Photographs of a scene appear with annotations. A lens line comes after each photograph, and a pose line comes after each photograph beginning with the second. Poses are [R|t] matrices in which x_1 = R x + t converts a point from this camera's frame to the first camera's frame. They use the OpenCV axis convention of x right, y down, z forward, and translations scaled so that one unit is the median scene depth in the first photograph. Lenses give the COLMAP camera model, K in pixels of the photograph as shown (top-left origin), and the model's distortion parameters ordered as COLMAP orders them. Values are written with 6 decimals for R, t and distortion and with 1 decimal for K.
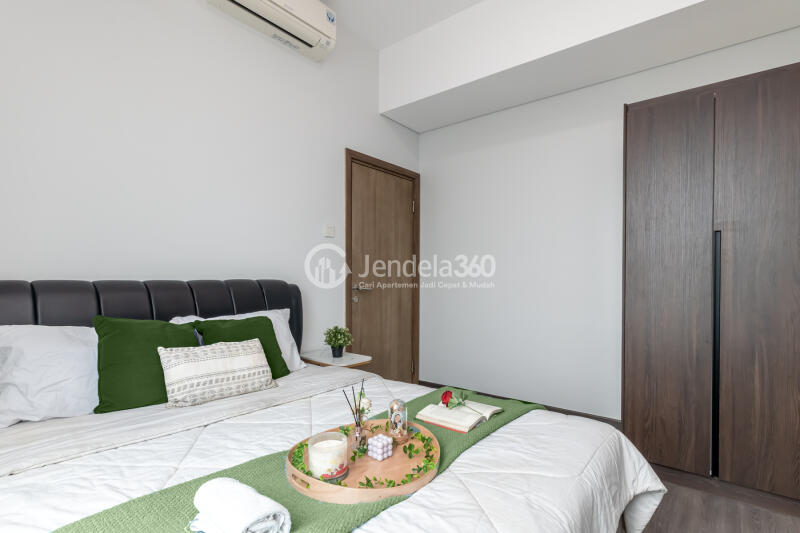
lens RADIAL K [[383.3, 0, 400.0], [0, 383.3, 266.5], [0, 0, 1]] dist [-0.001441, -0.000223]
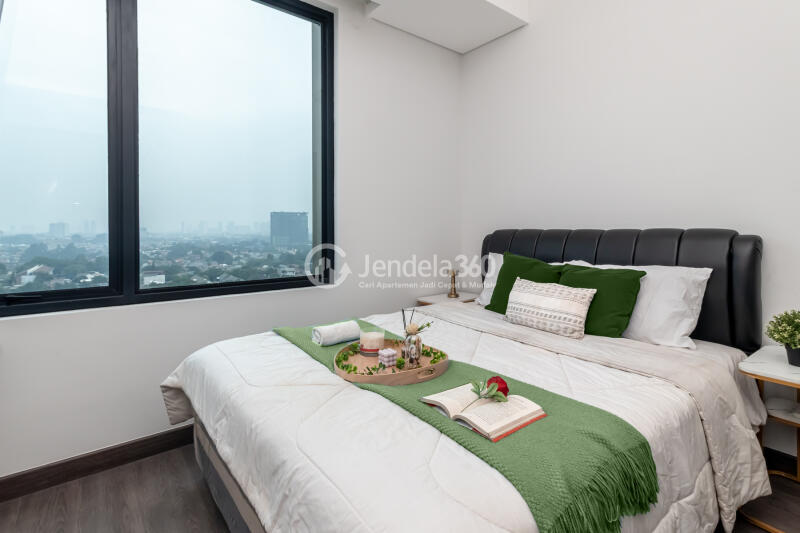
lens RADIAL K [[401.8, 0, 433.3], [0, 401.8, 228.1], [0, 0, 1]] dist [0.000545, 0.000089]
pose [[-0.174813, 0.002900, -0.984597, 0.796954], [0.038803, 0.999239, -0.003946, 0.021215], [0.983837, -0.038895, -0.174792, 0.875903]]
